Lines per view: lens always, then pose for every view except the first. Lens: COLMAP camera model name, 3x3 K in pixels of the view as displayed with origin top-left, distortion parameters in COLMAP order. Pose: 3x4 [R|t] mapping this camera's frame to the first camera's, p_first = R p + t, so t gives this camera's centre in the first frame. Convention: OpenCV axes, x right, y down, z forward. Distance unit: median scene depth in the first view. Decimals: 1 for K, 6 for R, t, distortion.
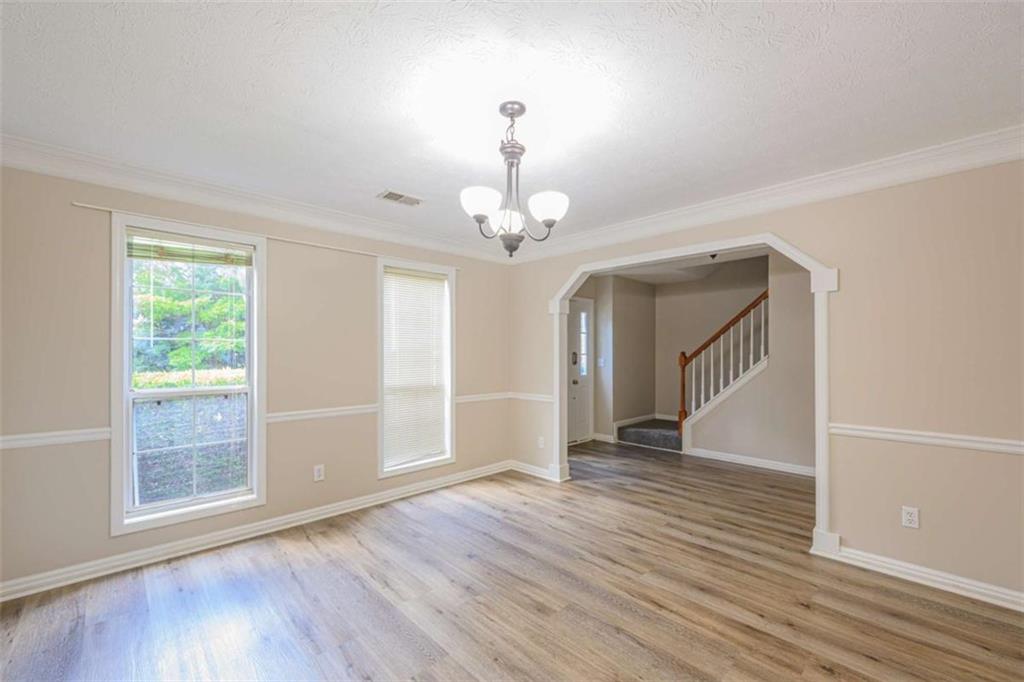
lens RADIAL K [[422.7, 0, 512.8], [0, 422.7, 352.5], [0, 0, 1]] dist [-0.000493, -0.000059]
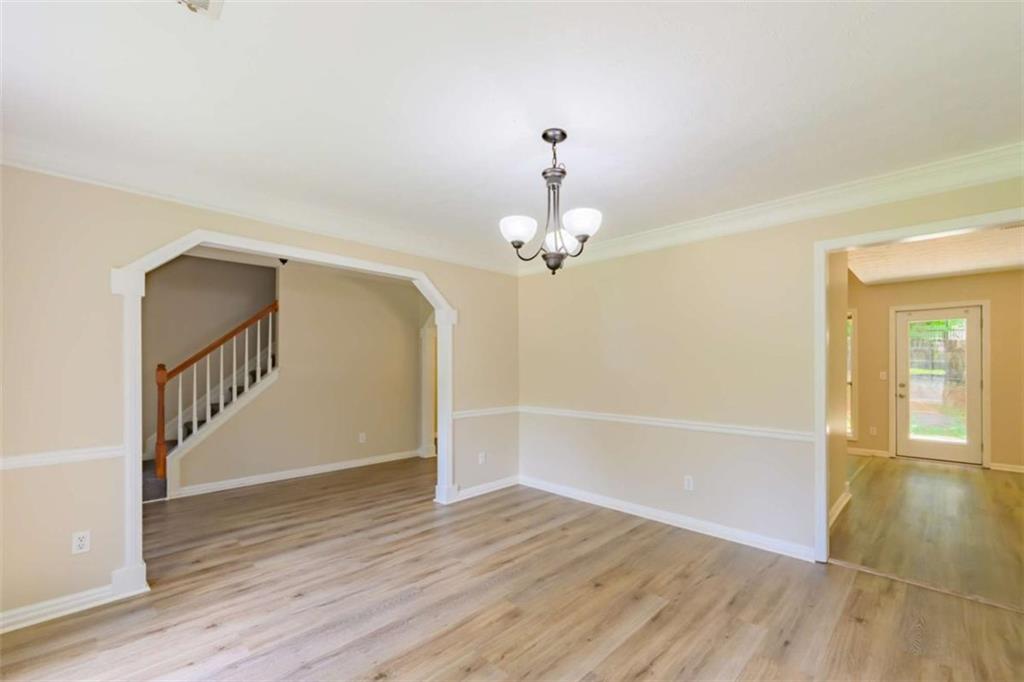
lens RADIAL K [[440.0, 0, 512.2], [0, 440.0, 366.2], [0, 0, 1]] dist [-0.001717, -0.000020]
pose [[-0.036825, -0.002527, 0.999319, -0.661738], [0.000228, 0.999997, 0.002537, 0.000262], [-0.999322, 0.000321, -0.036825, 0.692027]]
